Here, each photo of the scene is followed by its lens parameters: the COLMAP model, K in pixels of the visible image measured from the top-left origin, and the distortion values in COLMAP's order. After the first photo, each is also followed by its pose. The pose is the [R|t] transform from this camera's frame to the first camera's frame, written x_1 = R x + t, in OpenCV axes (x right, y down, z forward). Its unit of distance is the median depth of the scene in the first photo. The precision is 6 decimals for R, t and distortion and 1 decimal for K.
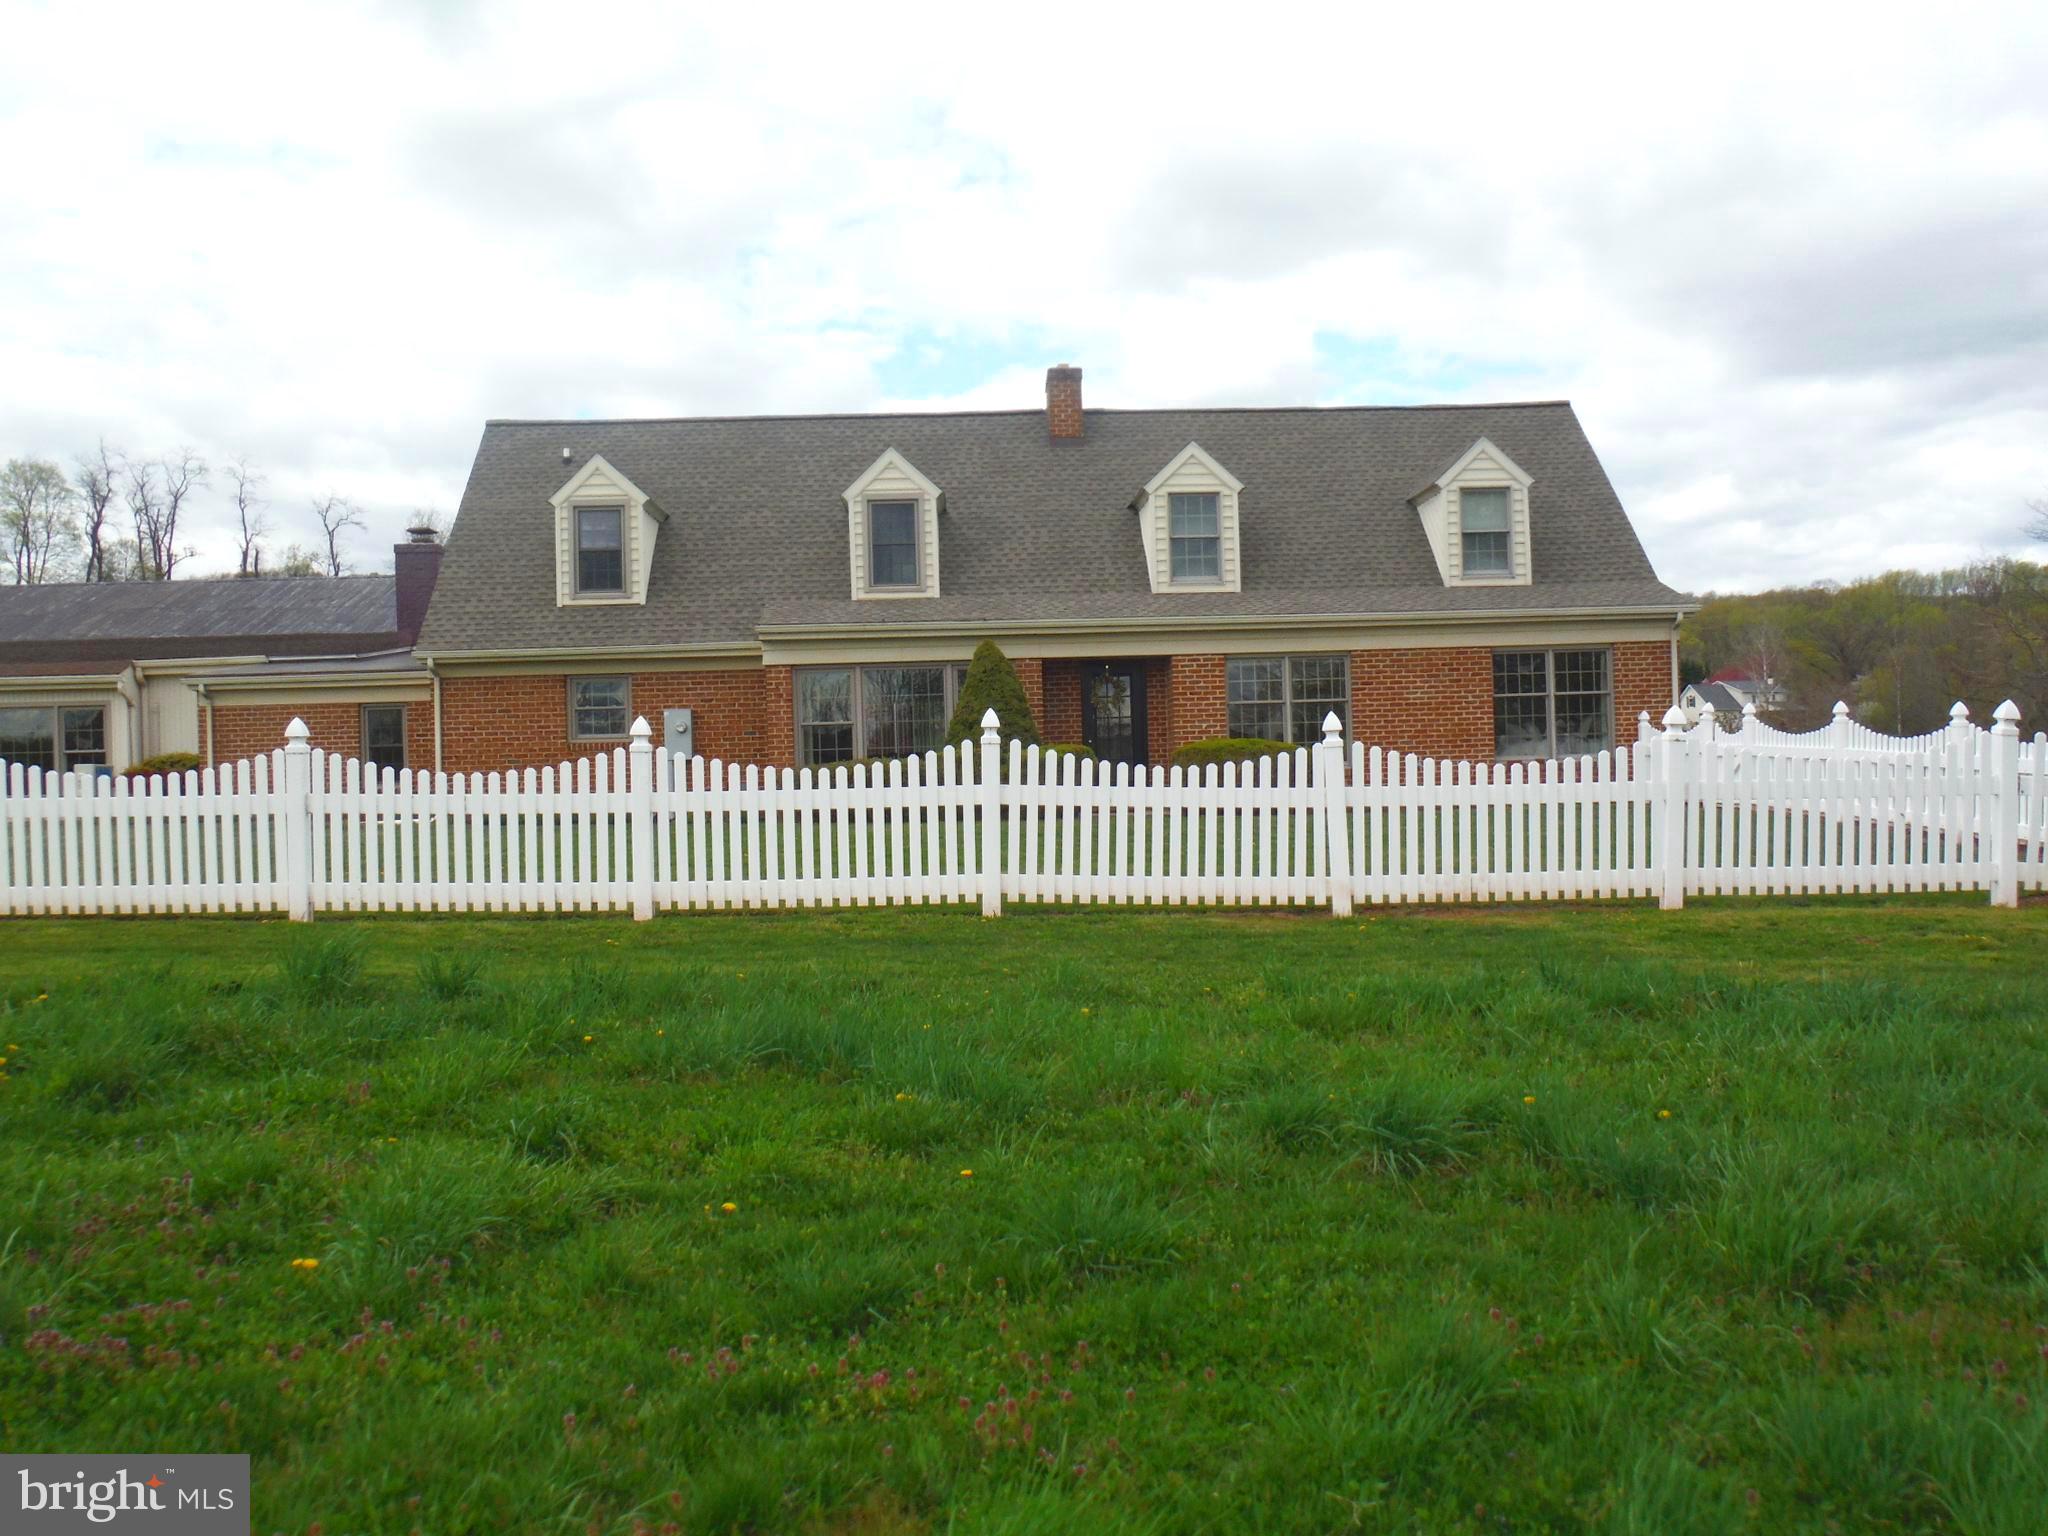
lens RADIAL K [[1660.7, 0, 1024.0], [0, 1660.7, 768.0], [0, 0, 1]] dist [-0.006484, -0.001280]
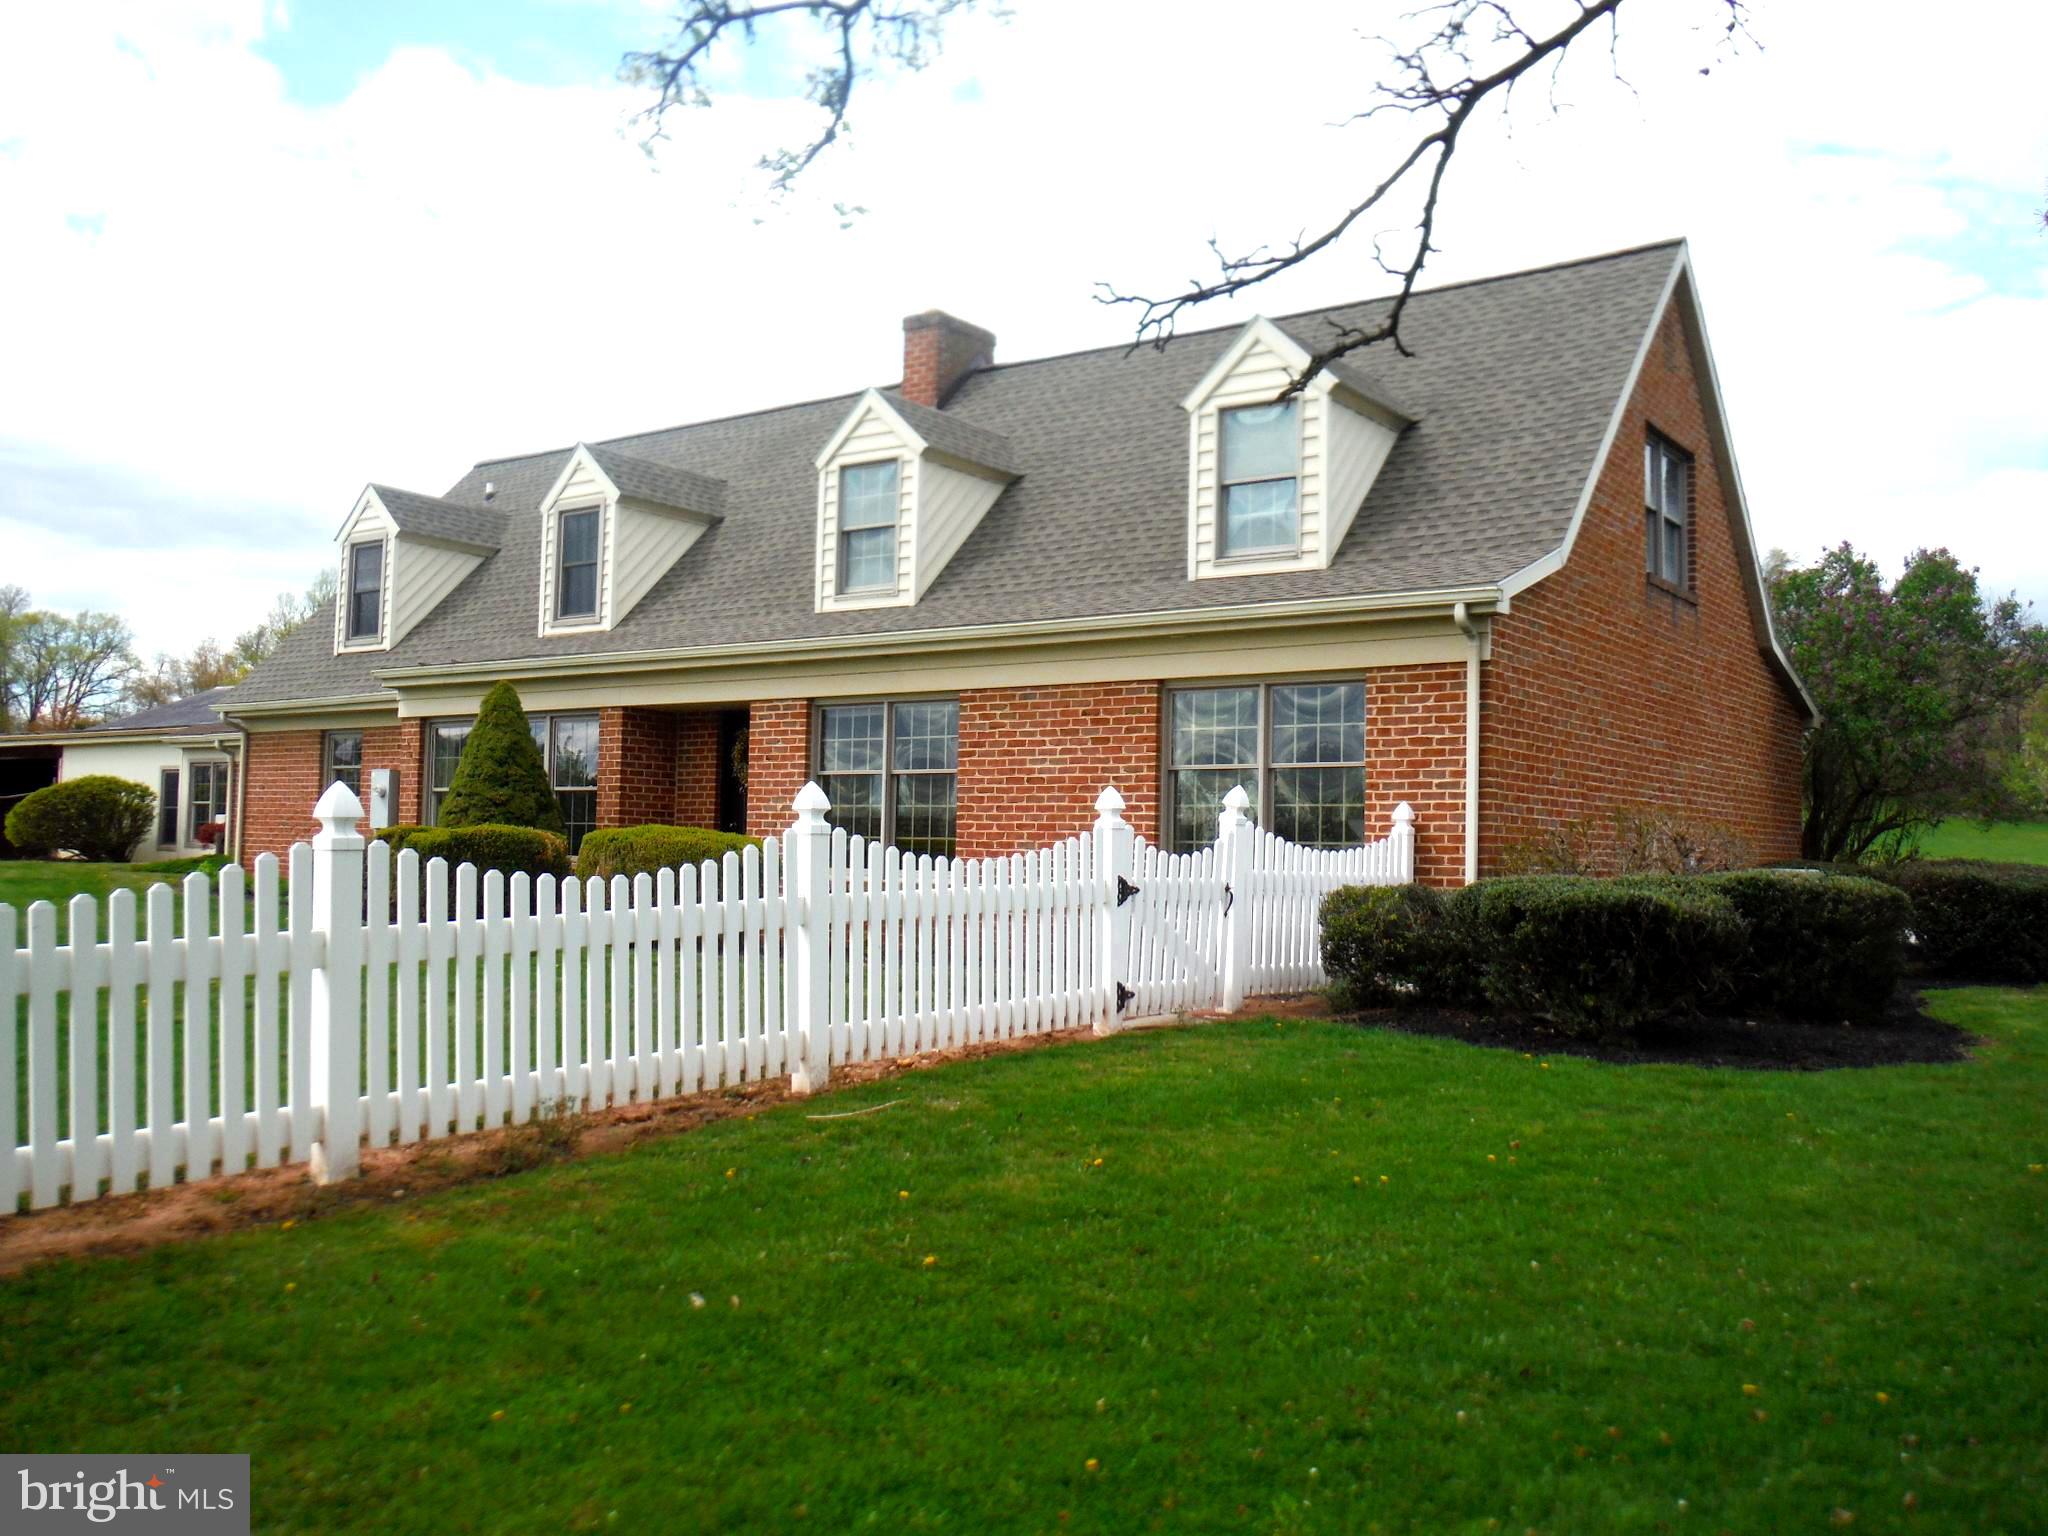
lens RADIAL K [[1660.7, 0, 1024.0], [0, 1660.7, 768.0], [0, 0, 1]] dist [-0.006484, -0.001280]
pose [[0.797807, 0.013468, -0.602762, 0.563144], [-0.038298, 0.998863, -0.028373, -0.024669], [0.601695, 0.045721, 0.797416, 0.505675]]
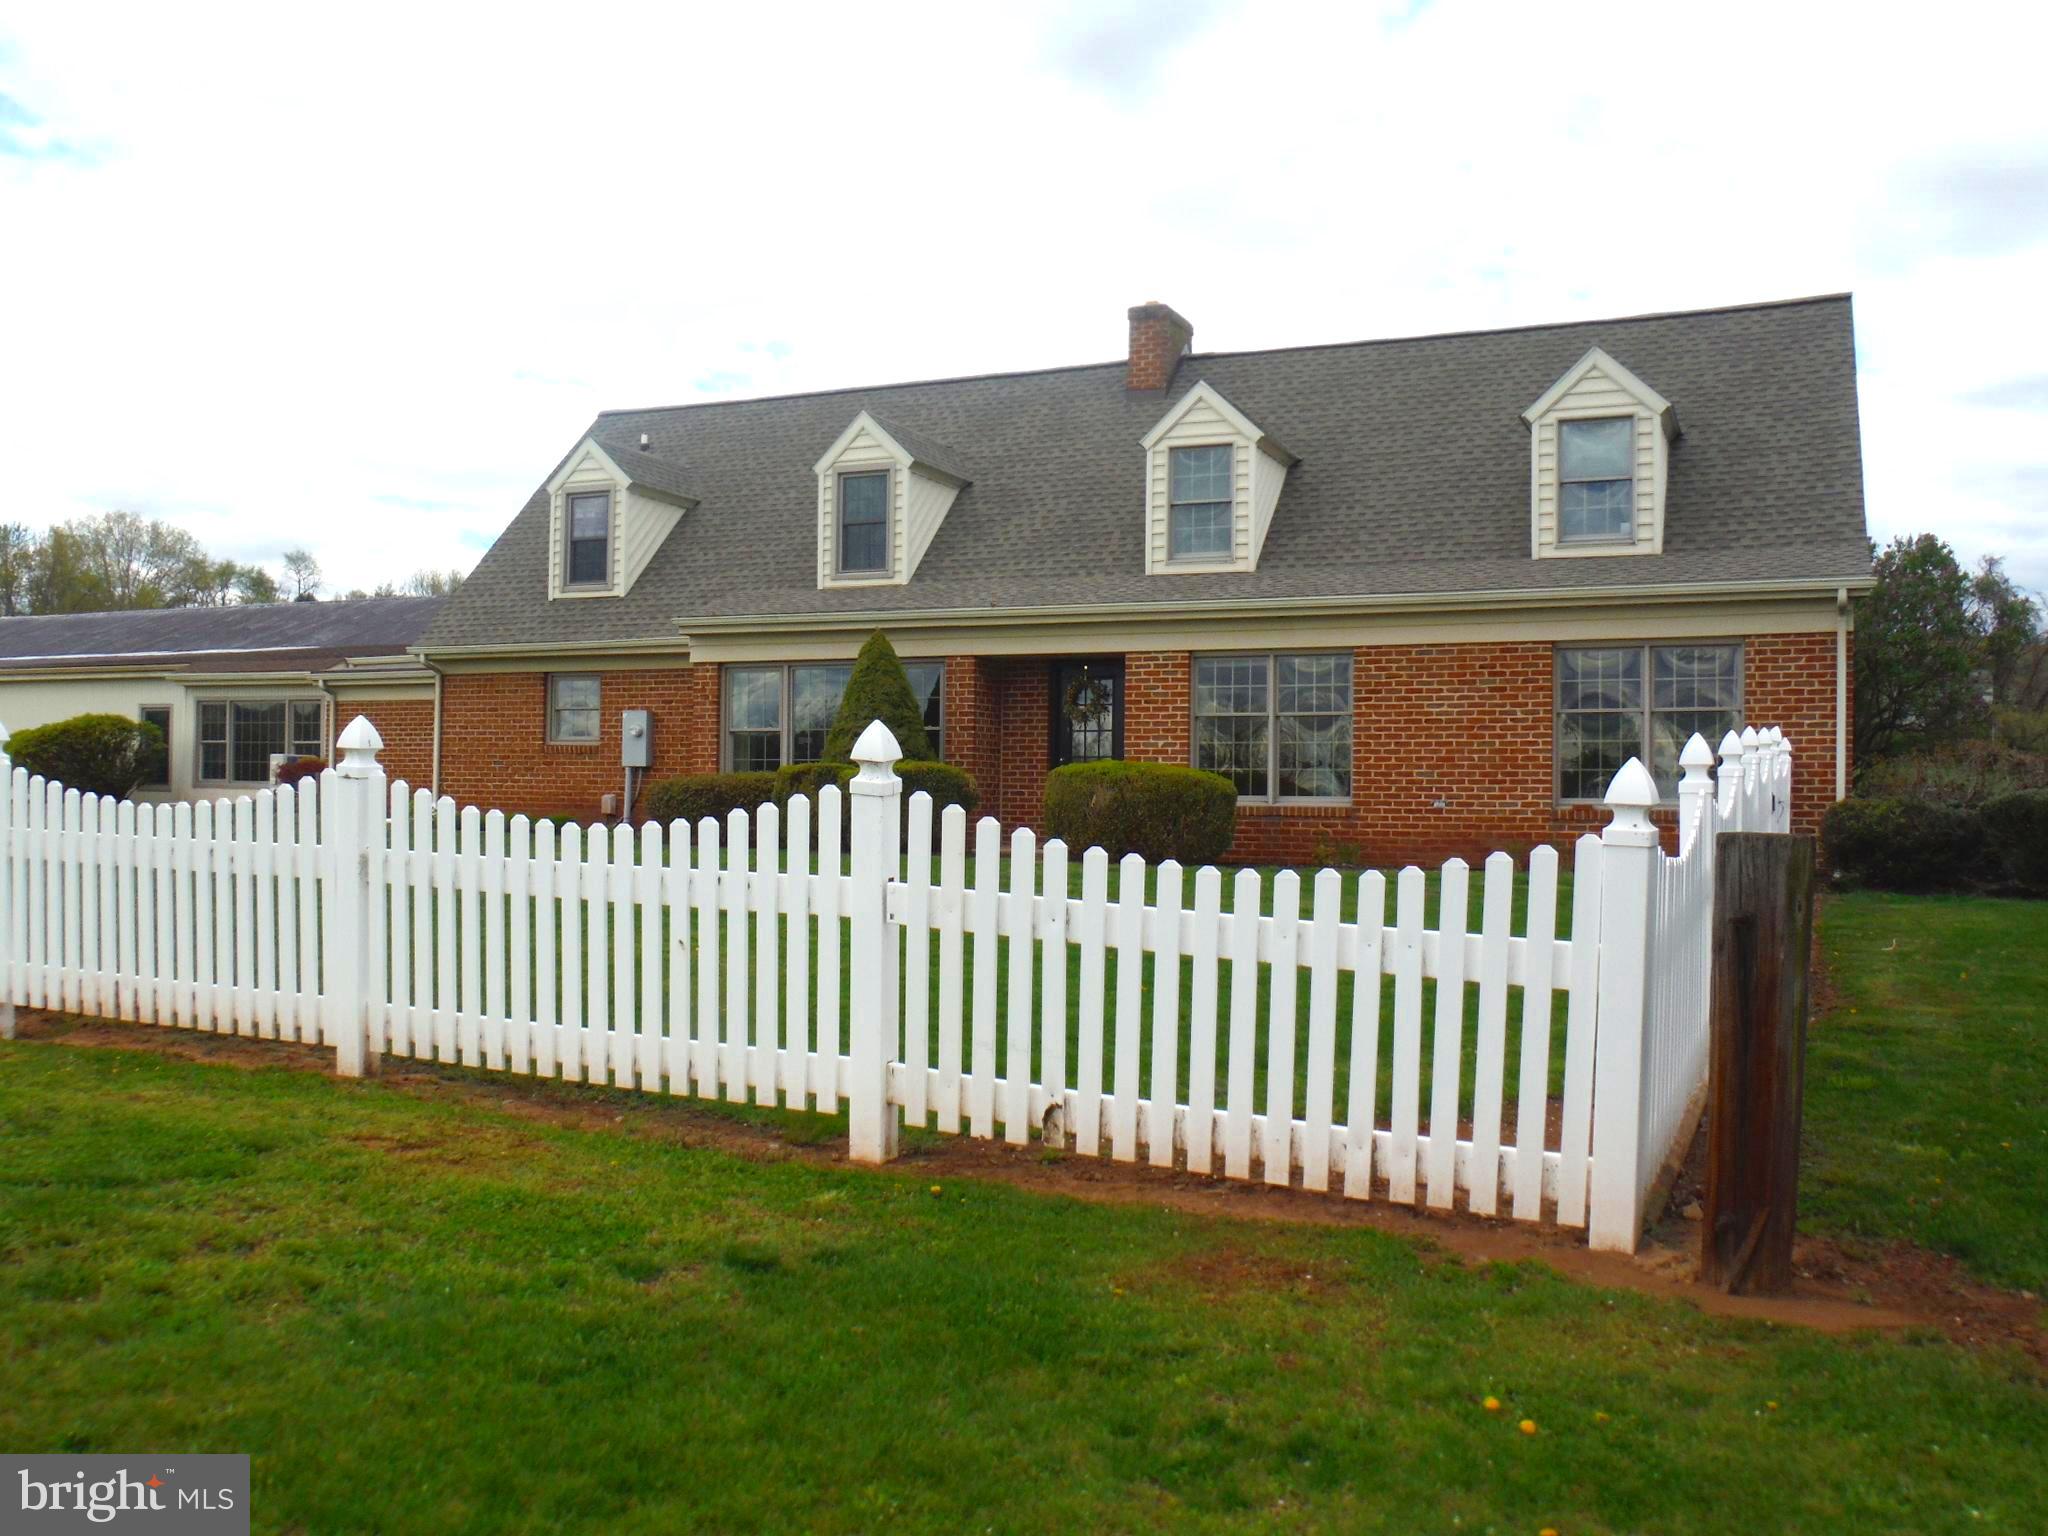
lens RADIAL K [[1660.7, 0, 1024.0], [0, 1660.7, 768.0], [0, 0, 1]] dist [-0.006484, -0.001280]
pose [[0.908160, 0.030686, -0.417497, 0.359526], [-0.031959, 0.999481, 0.003943, -0.014281], [0.417402, 0.009762, 0.908670, 0.255867]]
